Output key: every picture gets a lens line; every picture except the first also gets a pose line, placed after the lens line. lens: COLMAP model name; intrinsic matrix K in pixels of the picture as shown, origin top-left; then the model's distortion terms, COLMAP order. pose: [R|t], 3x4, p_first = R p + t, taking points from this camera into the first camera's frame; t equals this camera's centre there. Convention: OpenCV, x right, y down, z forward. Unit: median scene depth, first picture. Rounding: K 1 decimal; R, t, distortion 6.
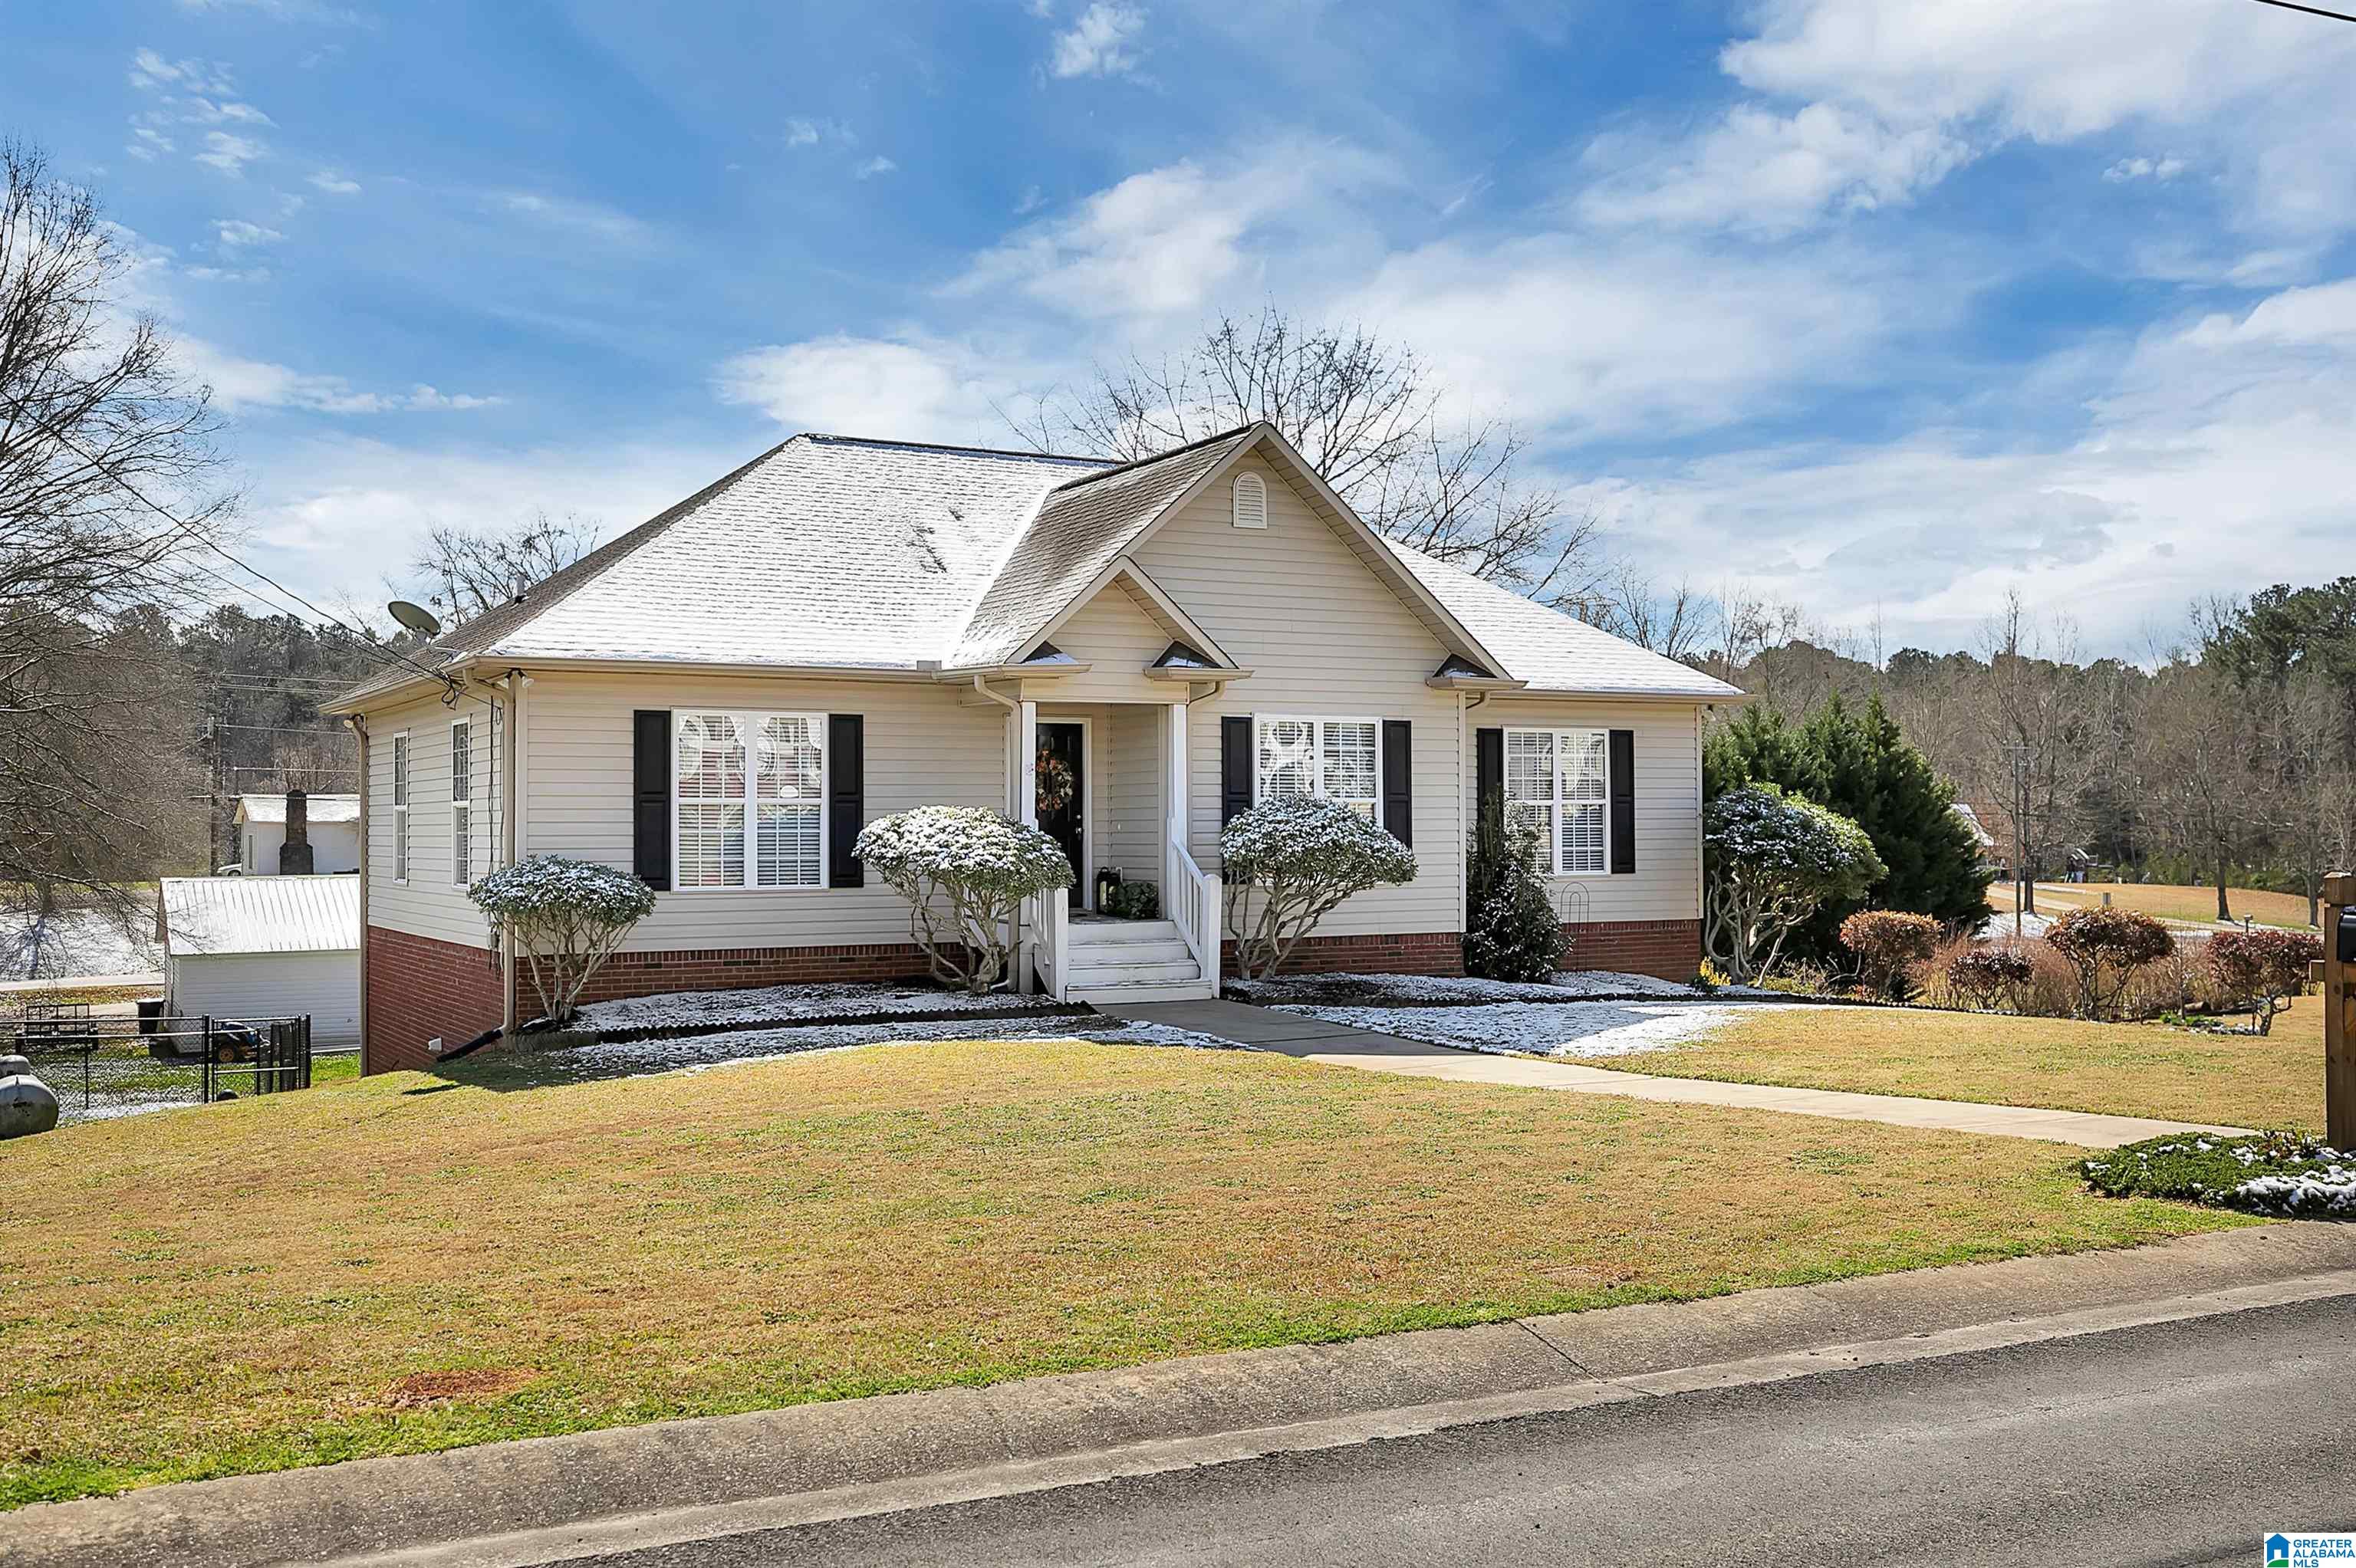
lens RADIAL K [[2369.5, 0, 1178.0], [0, 2369.5, 784.0], [0, 0, 1]] dist [-0.022335, 0.022035]
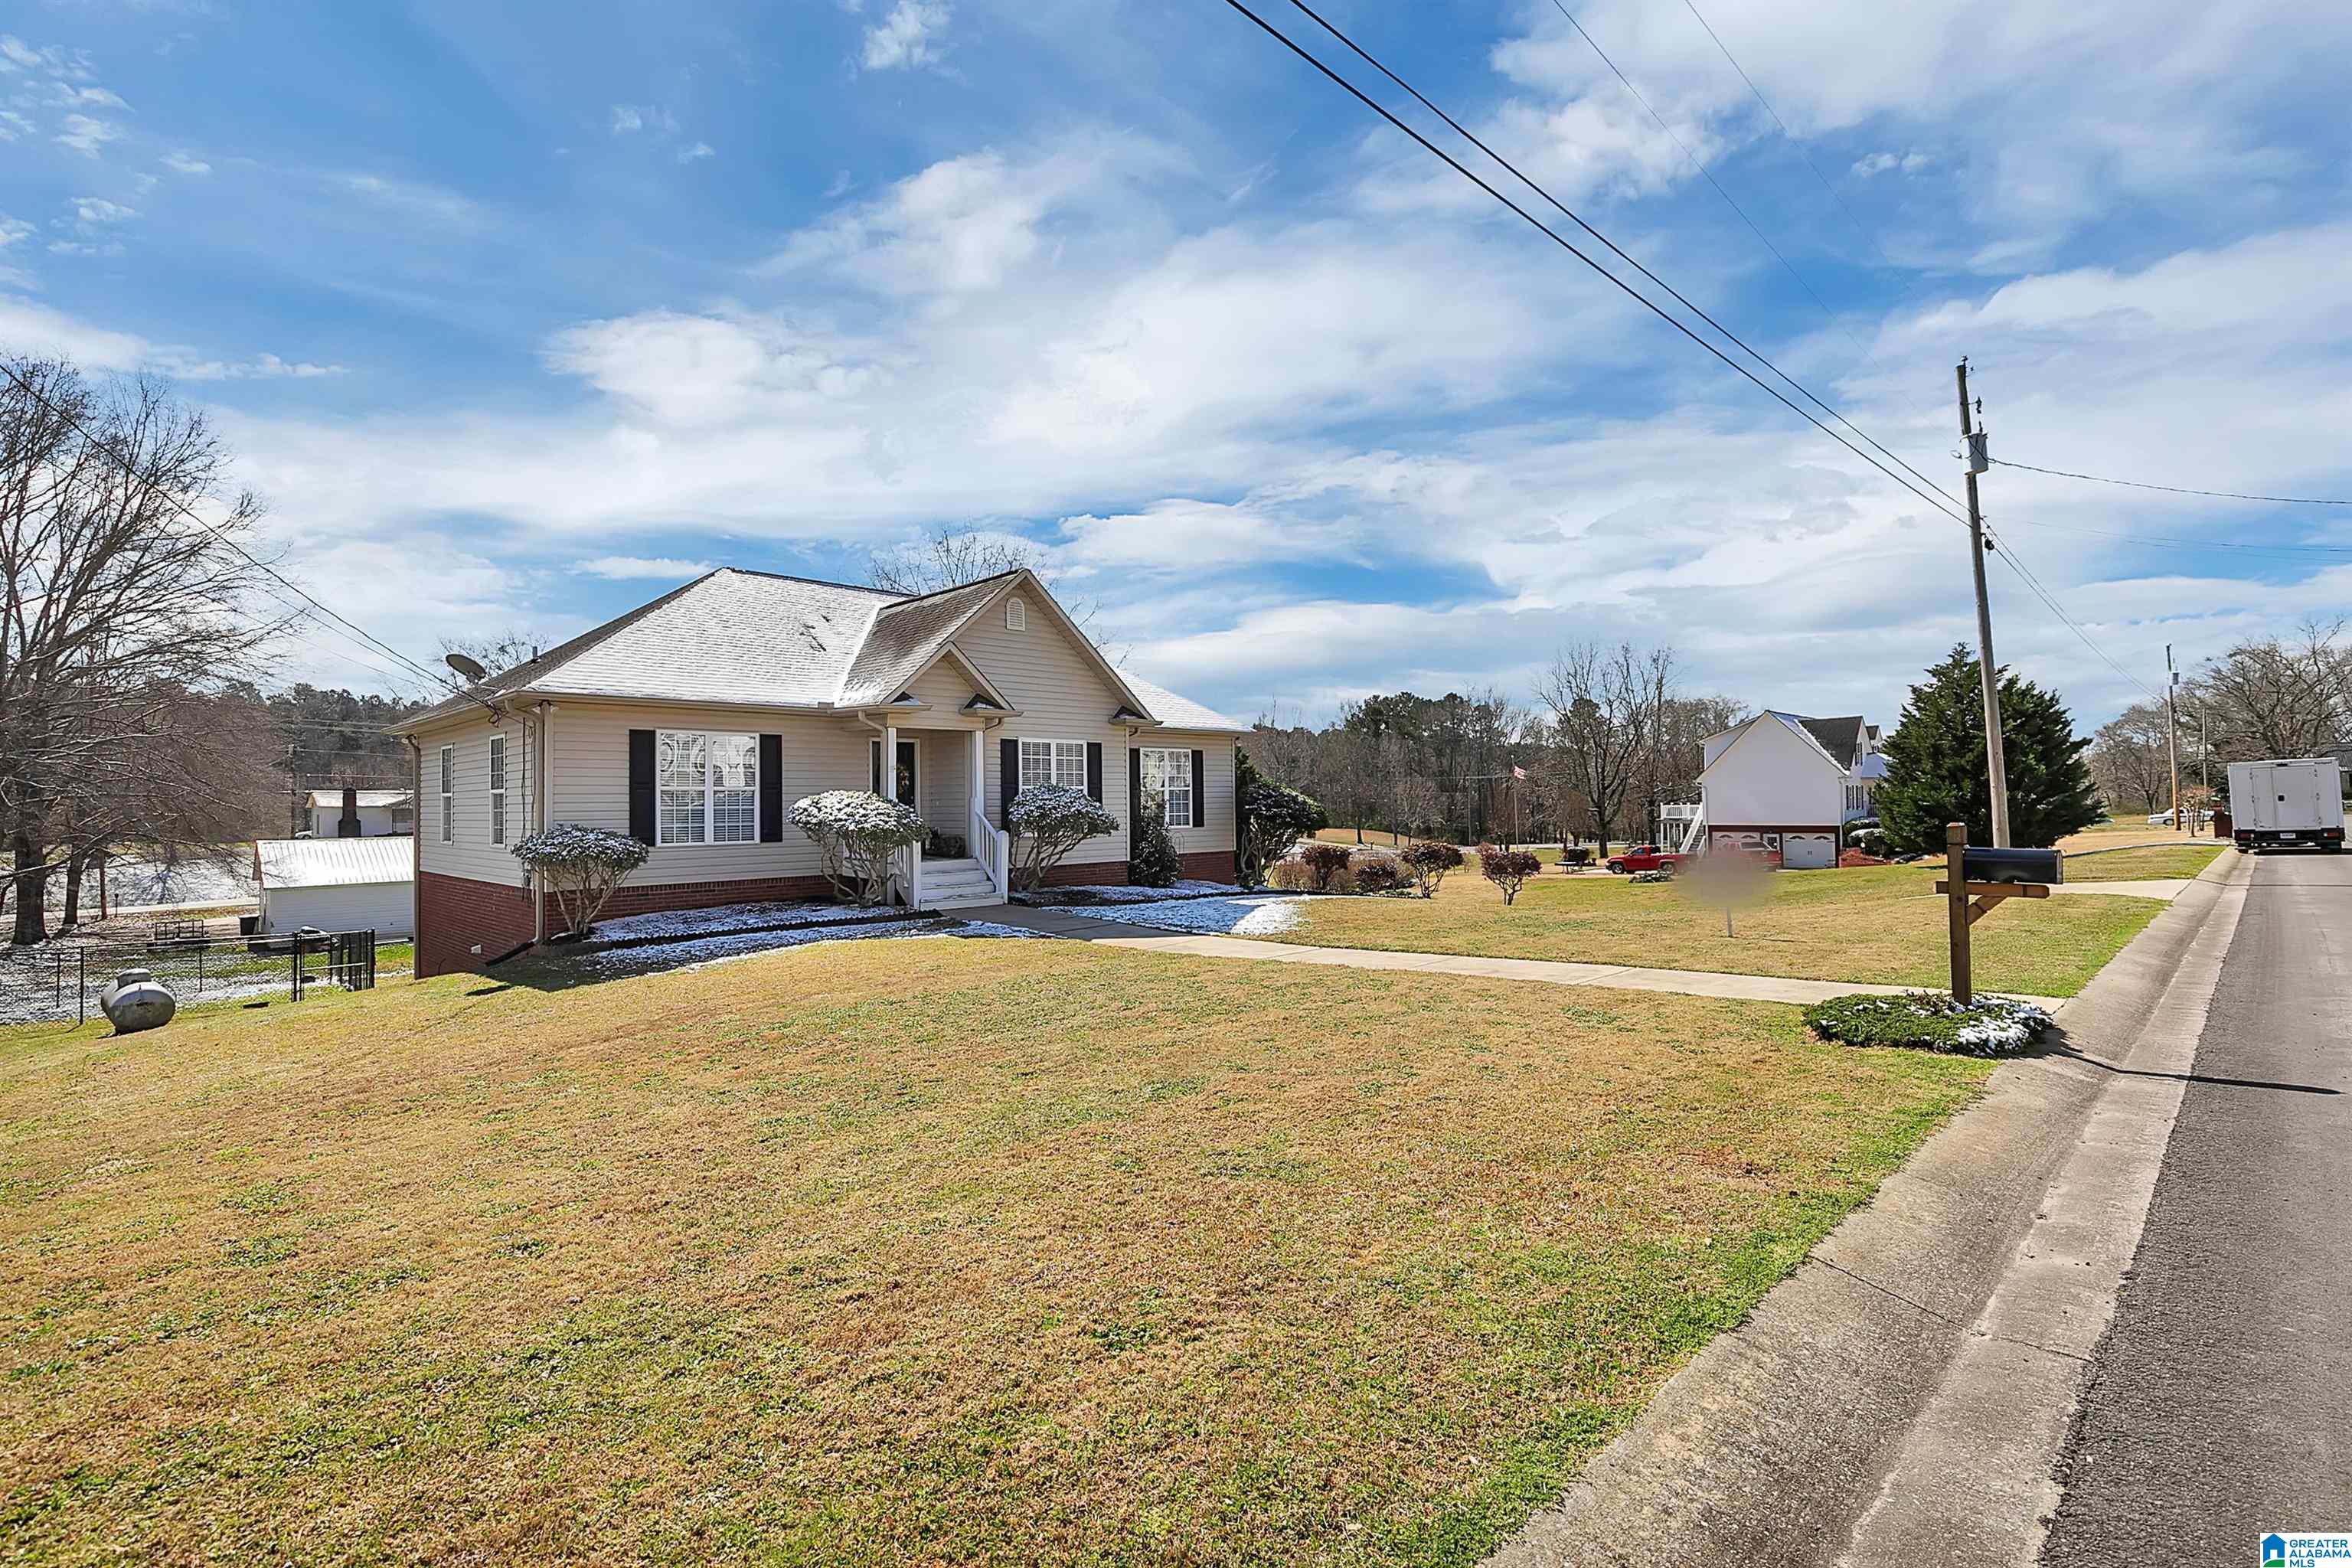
lens RADIAL K [[1110.7, 0, 1176.0], [0, 1110.7, 784.0], [0, 0, 1]] dist [0.002605, -0.000724]
pose [[0.959468, -0.001970, 0.281812, -0.088308], [0.002132, 0.999998, -0.000271, 0.004889], [-0.281811, 0.000861, 0.959470, 0.195867]]
